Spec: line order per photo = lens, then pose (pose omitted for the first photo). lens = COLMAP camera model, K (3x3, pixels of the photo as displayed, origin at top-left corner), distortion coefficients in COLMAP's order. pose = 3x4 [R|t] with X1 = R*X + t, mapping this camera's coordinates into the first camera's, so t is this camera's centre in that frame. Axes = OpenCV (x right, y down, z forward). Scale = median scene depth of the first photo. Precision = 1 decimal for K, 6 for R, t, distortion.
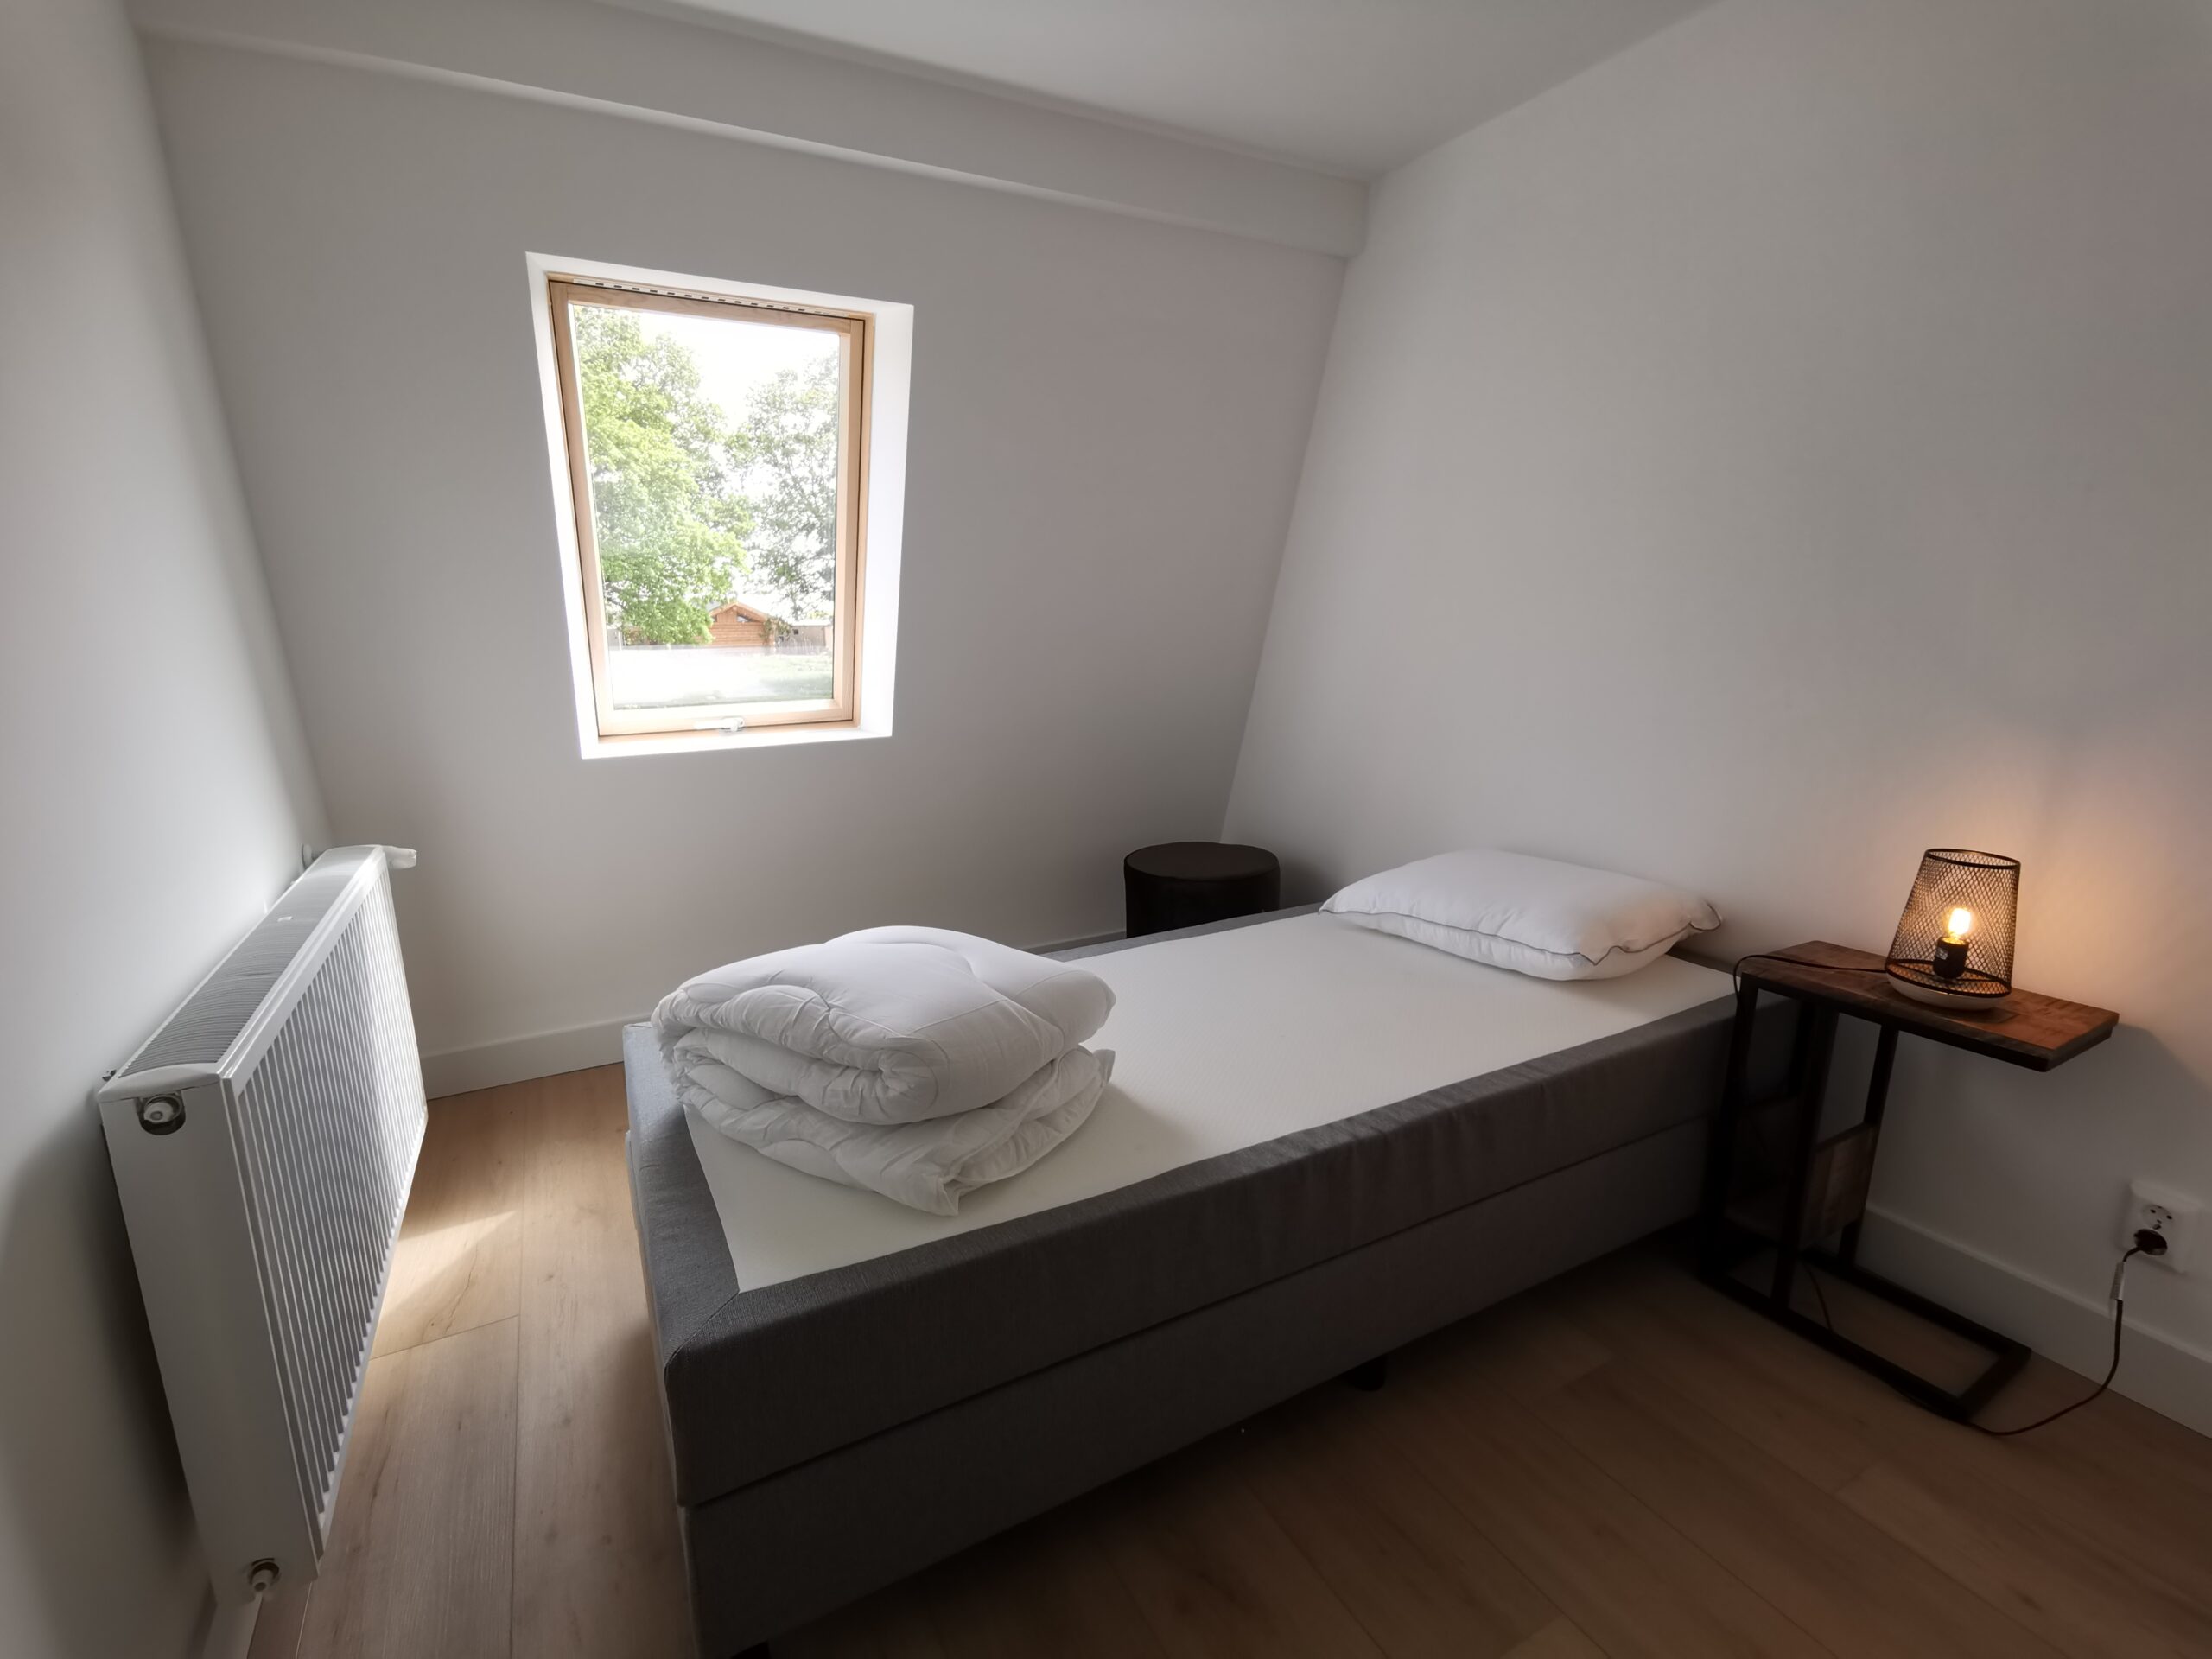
lens RADIAL K [[1016.2, 0, 1099.5], [0, 1016.2, 835.6], [0, 0, 1]] dist [0.006142, -0.000738]
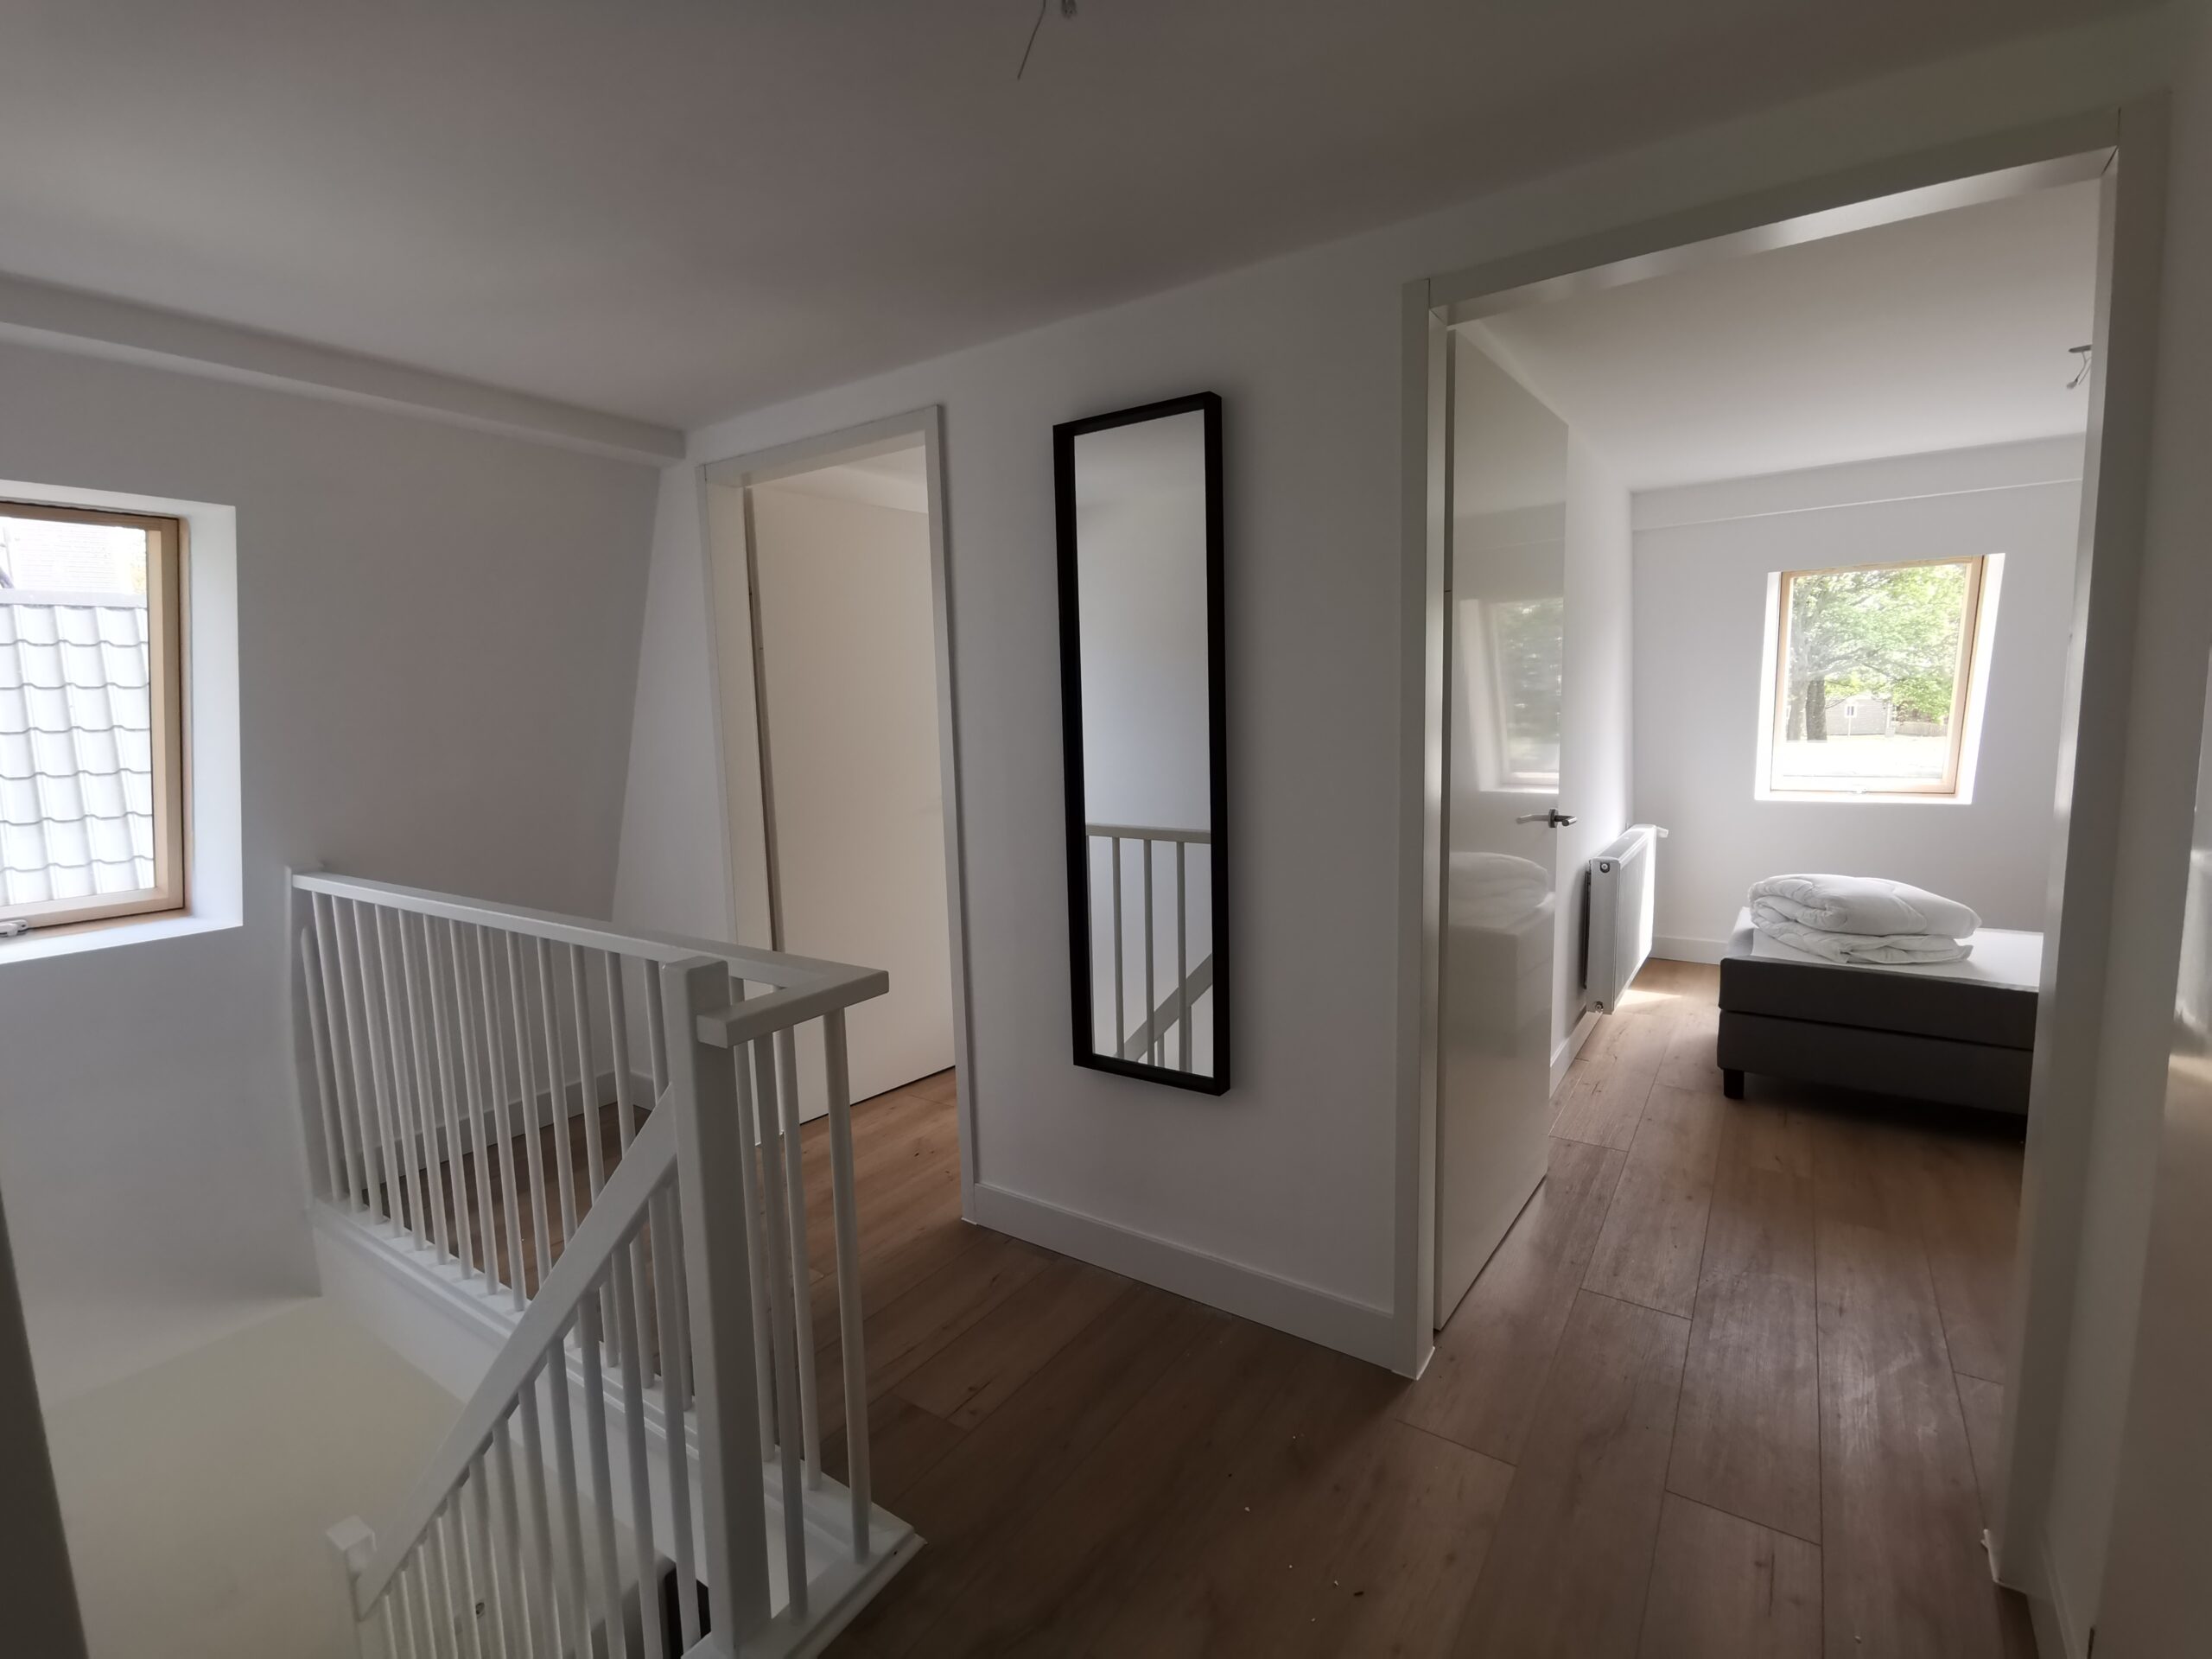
lens RADIAL K [[1016.2, 0, 1099.5], [0, 1016.2, 835.6], [0, 0, 1]] dist [0.006142, -0.000738]
pose [[0.462274, 0.107019, -0.880256, 0.880566], [-0.166530, 0.985505, 0.032360, 0.191823], [0.870960, 0.131630, 0.473395, -1.397325]]
